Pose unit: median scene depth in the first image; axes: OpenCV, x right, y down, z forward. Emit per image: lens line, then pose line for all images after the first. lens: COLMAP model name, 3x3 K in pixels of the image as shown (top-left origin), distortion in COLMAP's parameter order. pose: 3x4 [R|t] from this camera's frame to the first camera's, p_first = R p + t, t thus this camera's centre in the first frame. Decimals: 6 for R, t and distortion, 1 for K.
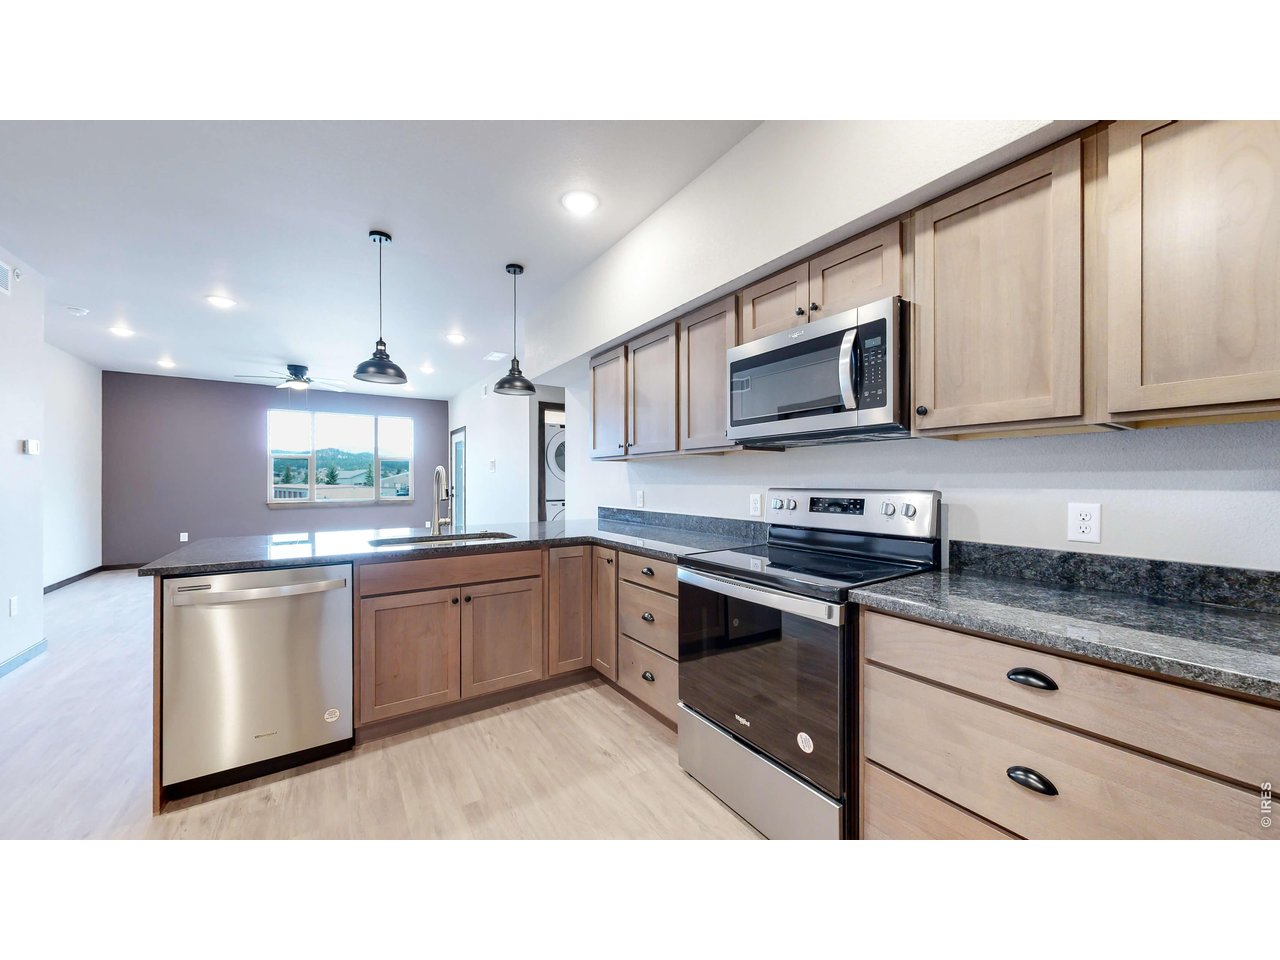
lens RADIAL K [[469.2, 0, 640.0], [0, 469.2, 480.0], [0, 0, 1]] dist [-0.000053, -0.000172]
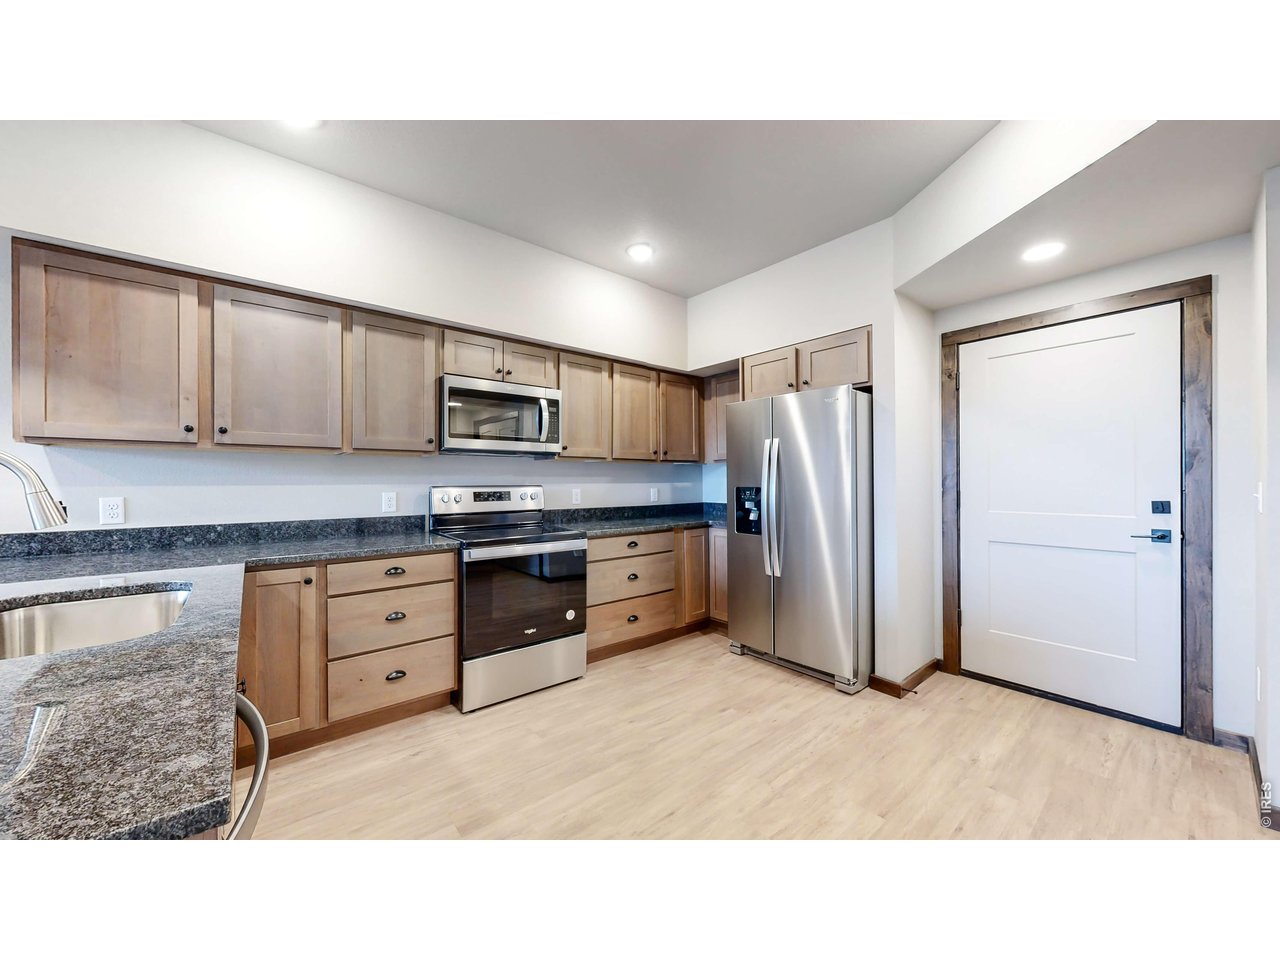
lens RADIAL K [[469.2, 0, 640.0], [0, 469.2, 480.0], [0, 0, 1]] dist [-0.000053, -0.000172]
pose [[-0.104184, -0.002504, 0.994555, -1.168783], [-0.004127, 0.999989, 0.002085, -0.005036], [-0.994549, -0.003888, -0.104193, 0.662225]]
